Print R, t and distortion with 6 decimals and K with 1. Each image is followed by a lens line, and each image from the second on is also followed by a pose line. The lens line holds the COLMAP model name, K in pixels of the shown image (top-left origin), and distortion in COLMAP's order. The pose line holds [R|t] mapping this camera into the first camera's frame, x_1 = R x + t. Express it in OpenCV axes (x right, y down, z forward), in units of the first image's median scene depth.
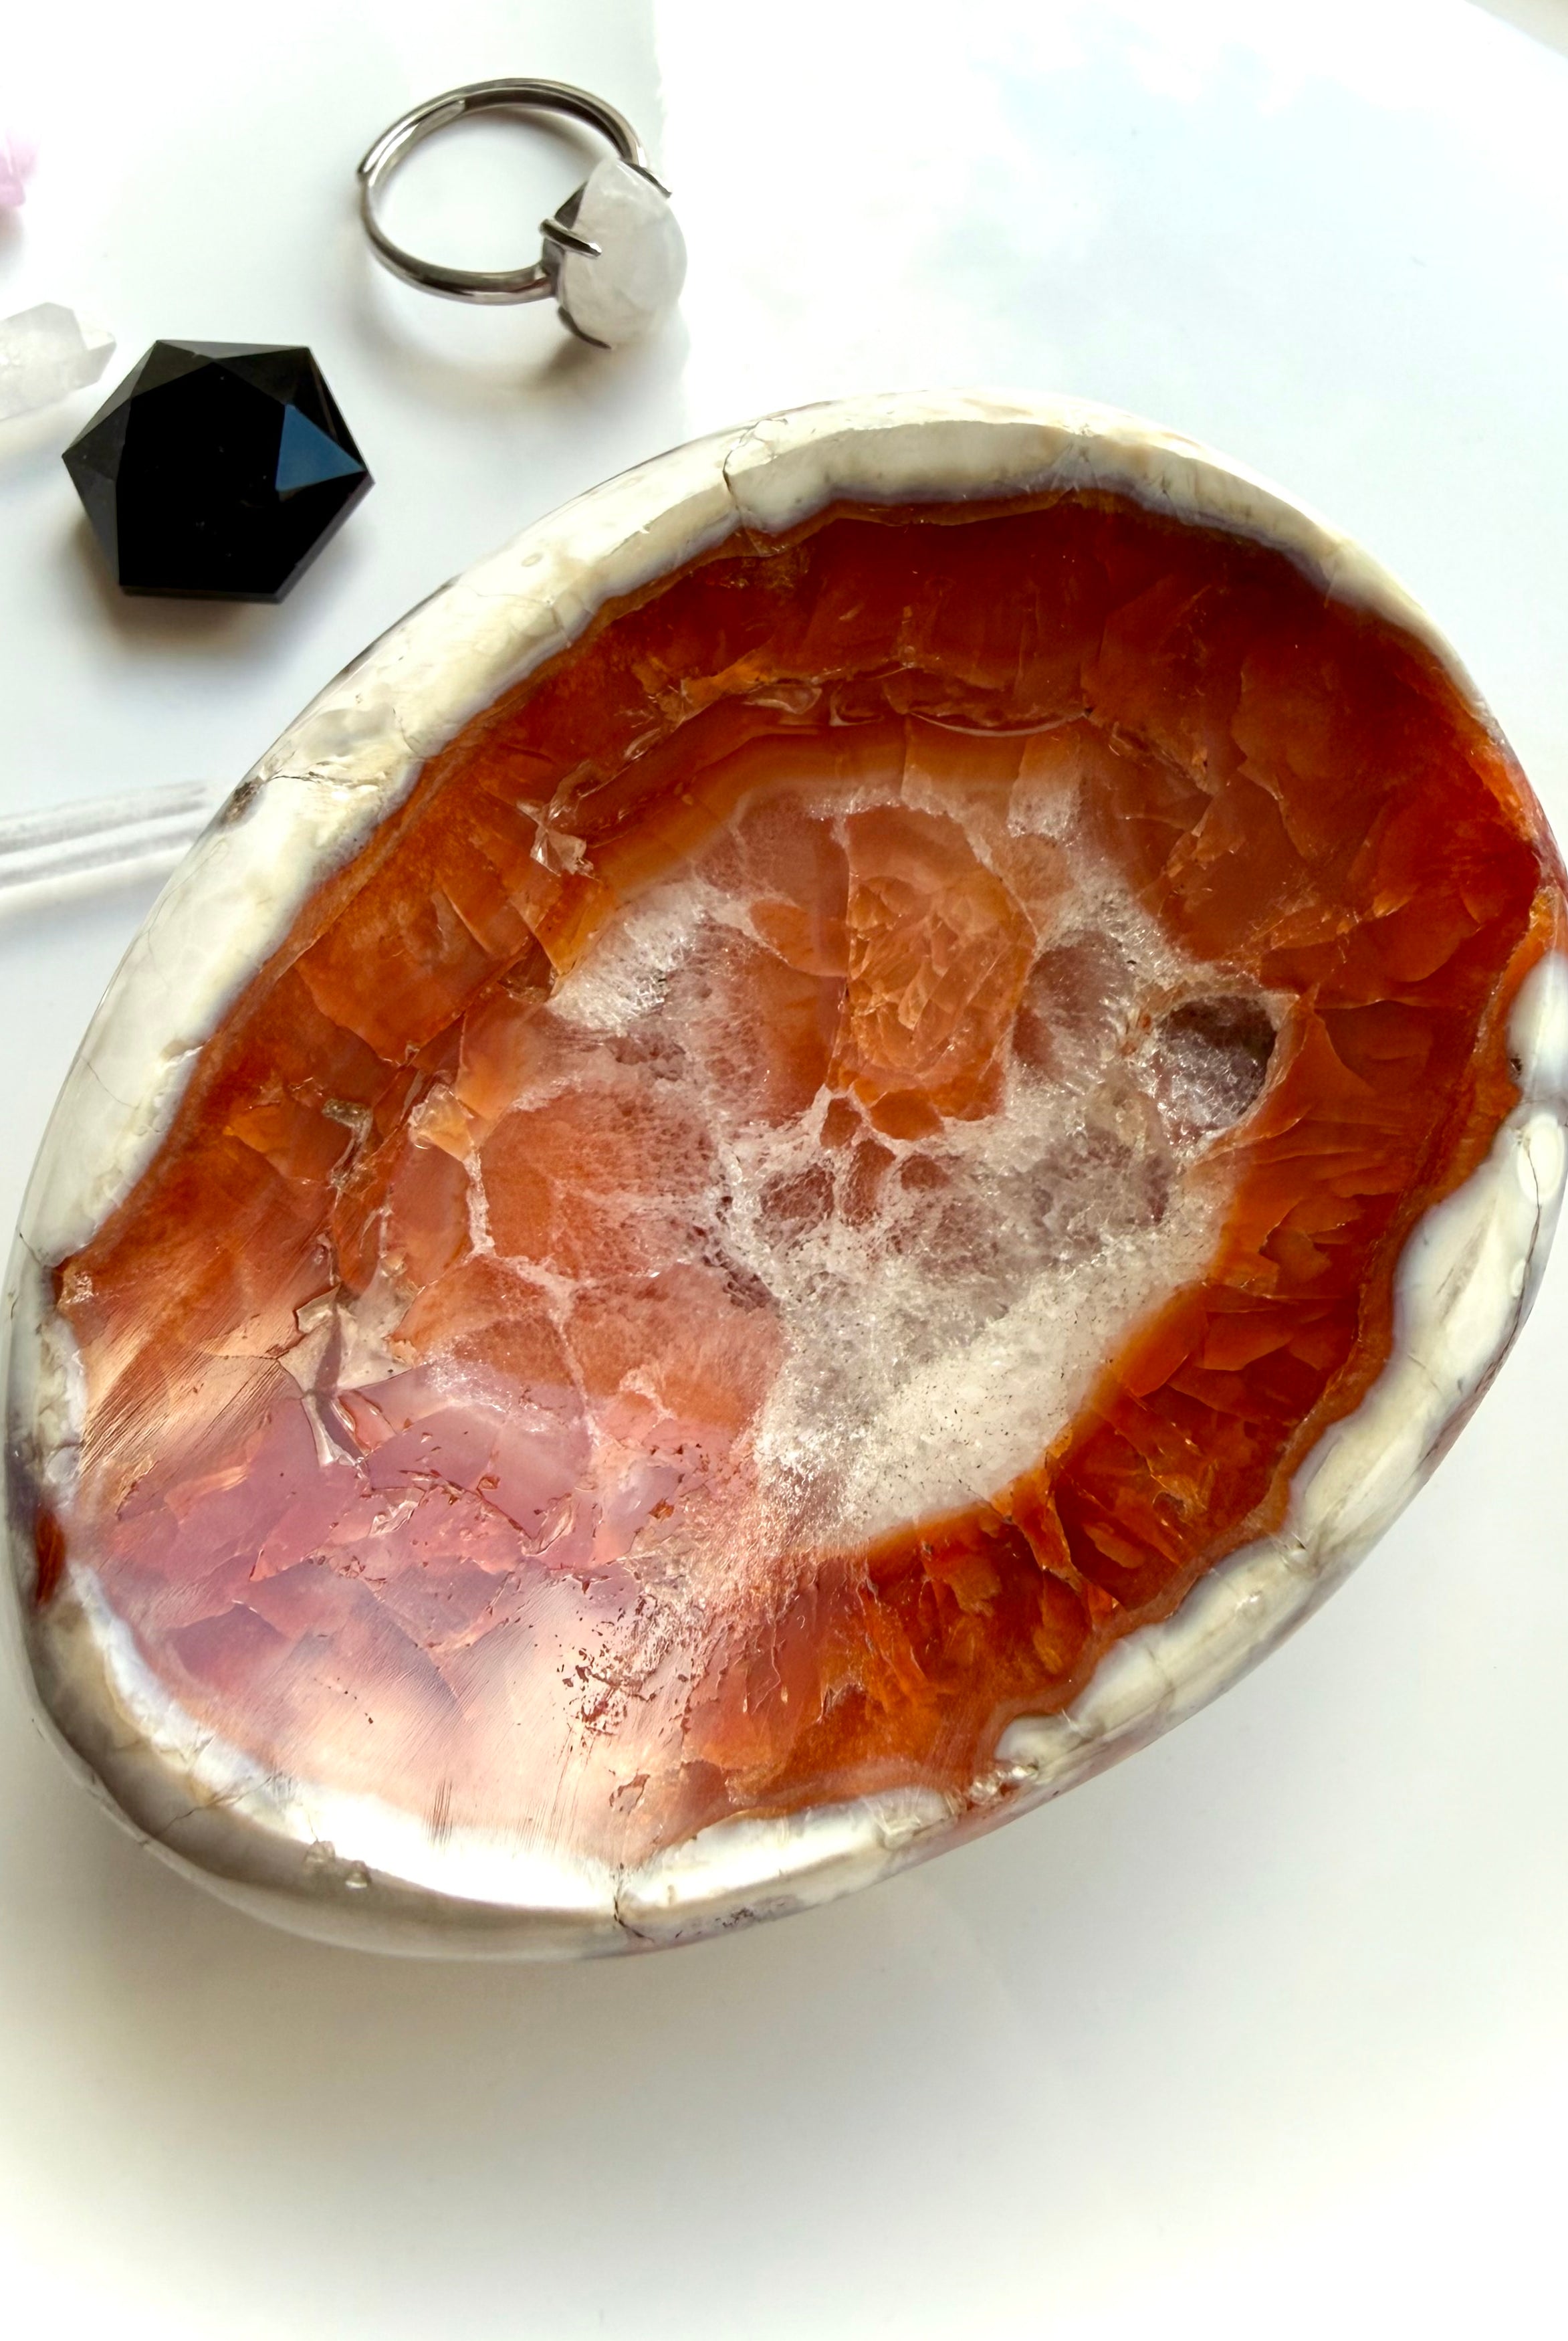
lens RADIAL K [[2081.0, 0, 700.3], [0, 2081.0, 918.9], [0, 0, 1]] dist [-0.002866, -0.002189]
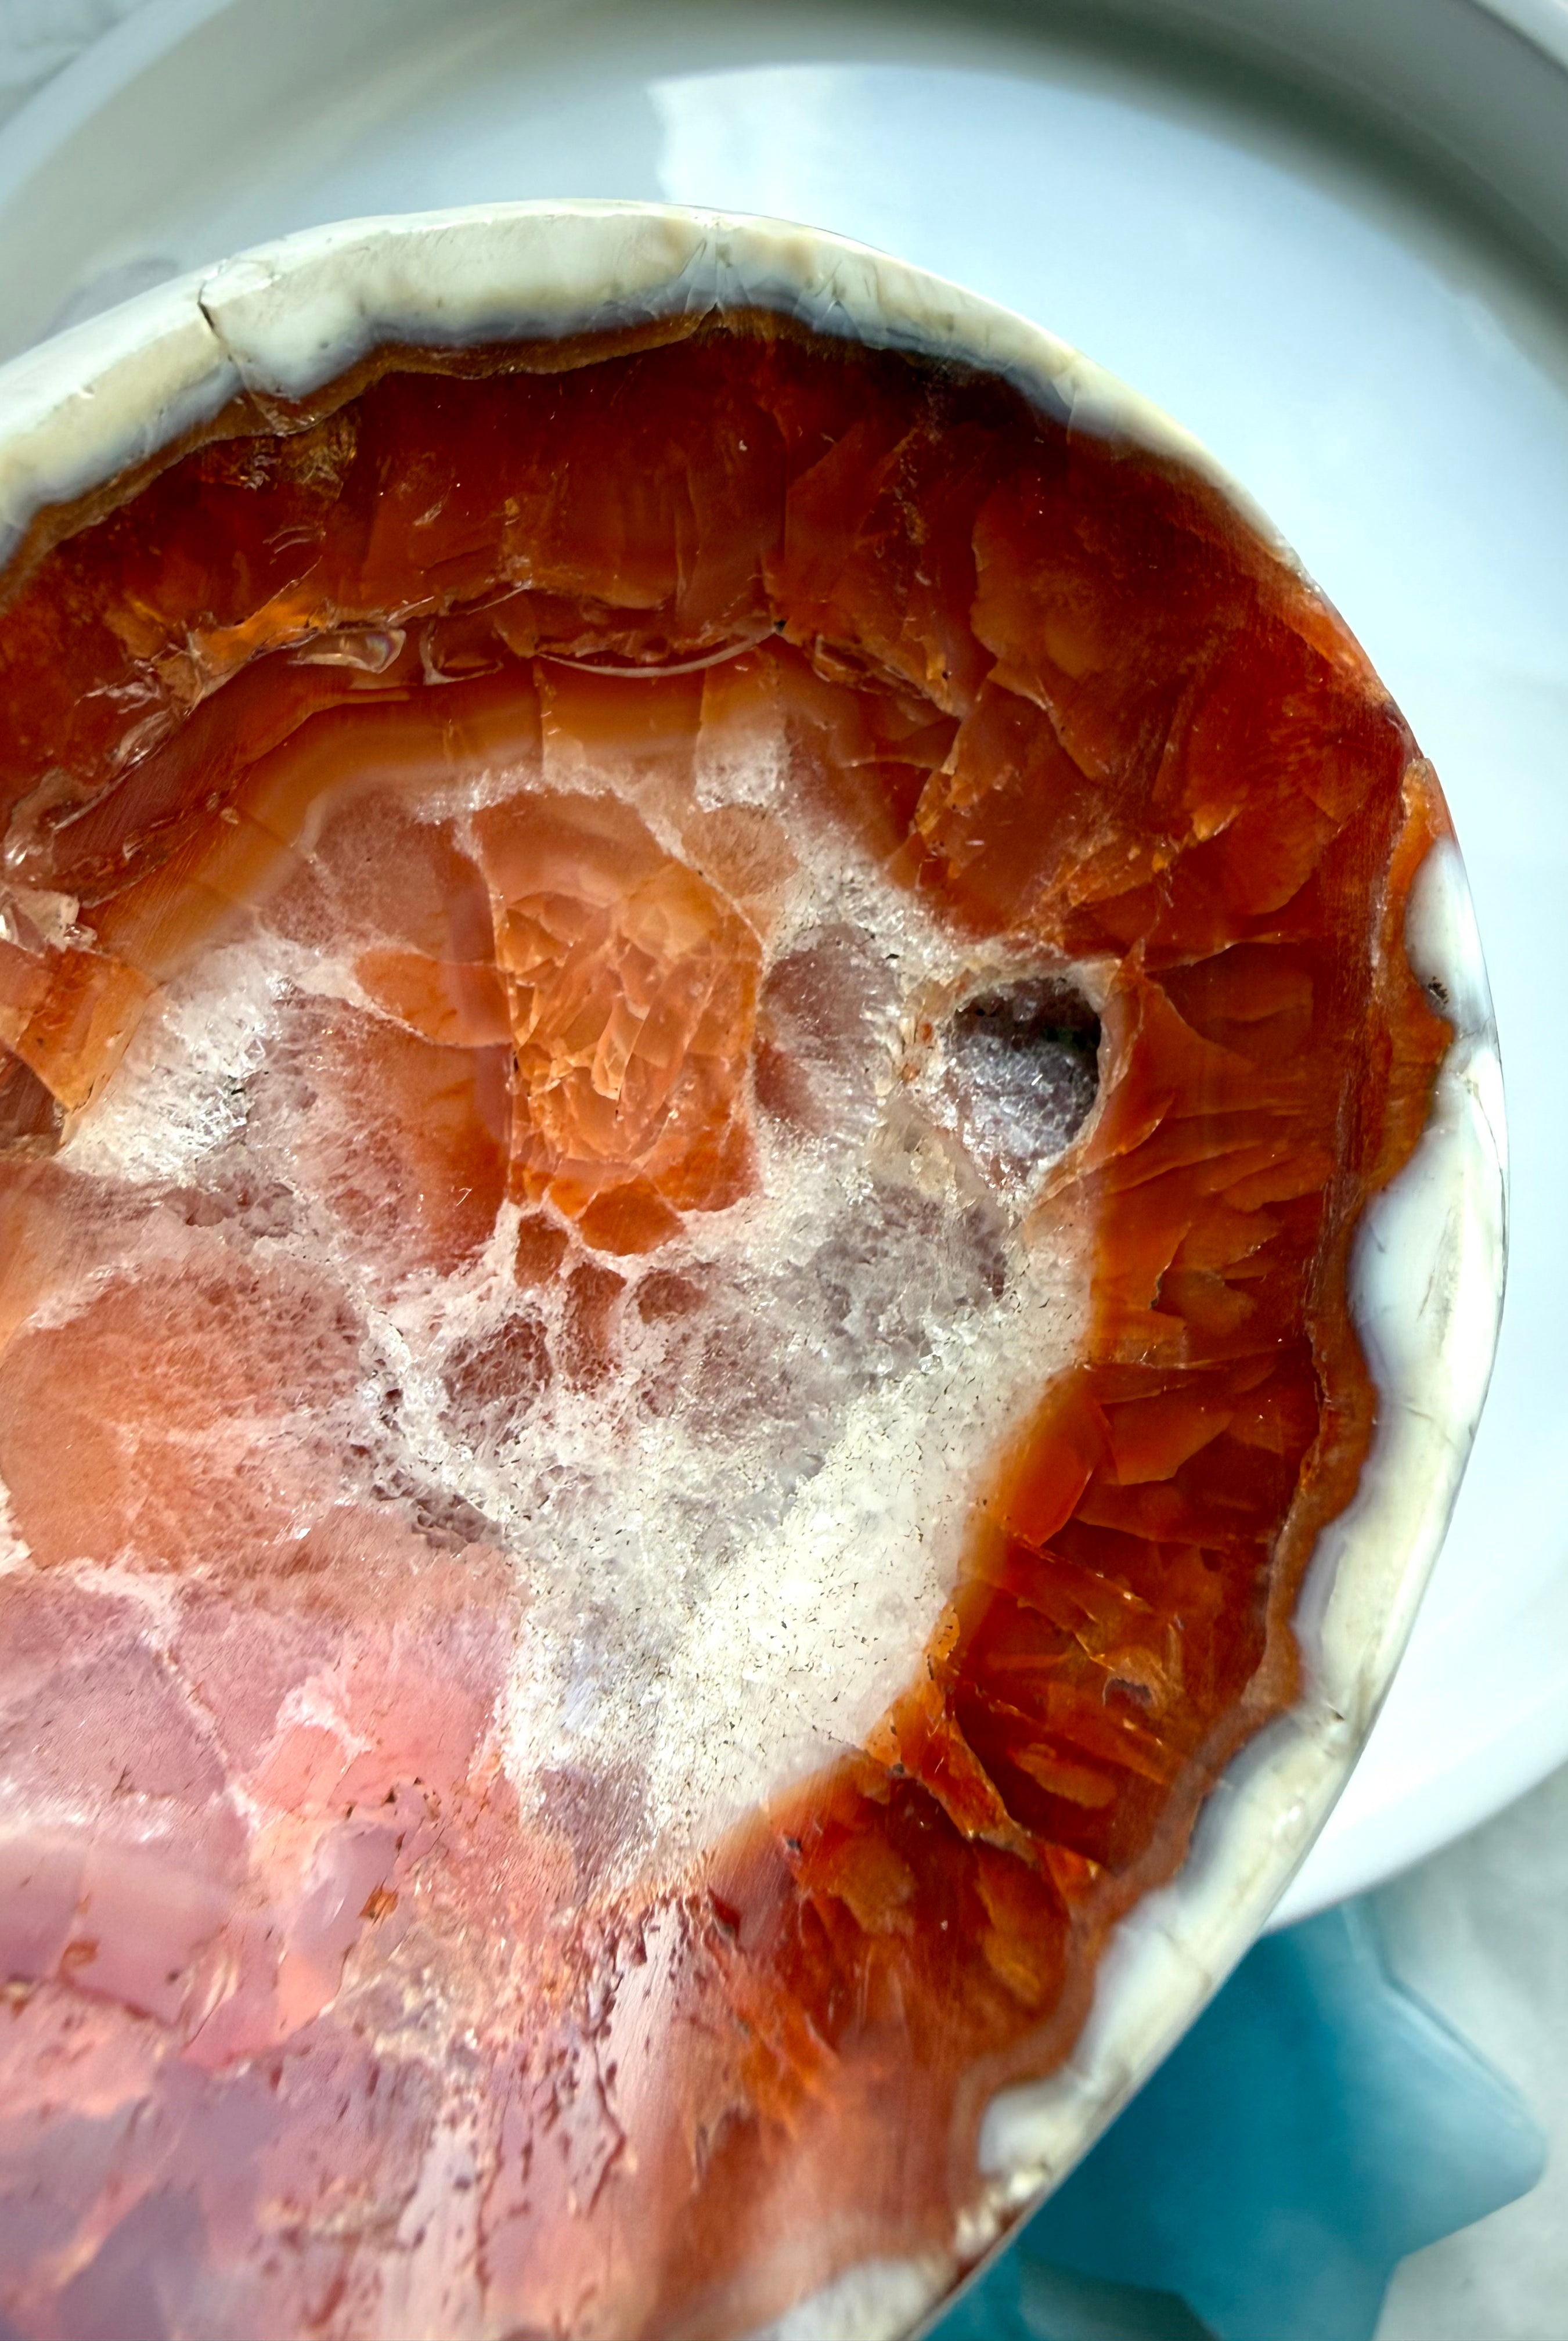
lens RADIAL K [[1793.6, 0, 822.0], [0, 1793.6, 1040.5], [0, 0, 1]] dist [0.000553, 0.008238]
pose [[0.942468, -0.165641, 0.290374, -0.006180], [0.168474, 0.985586, 0.015399, 0.036715], [-0.288740, 0.034407, 0.956789, 0.404744]]
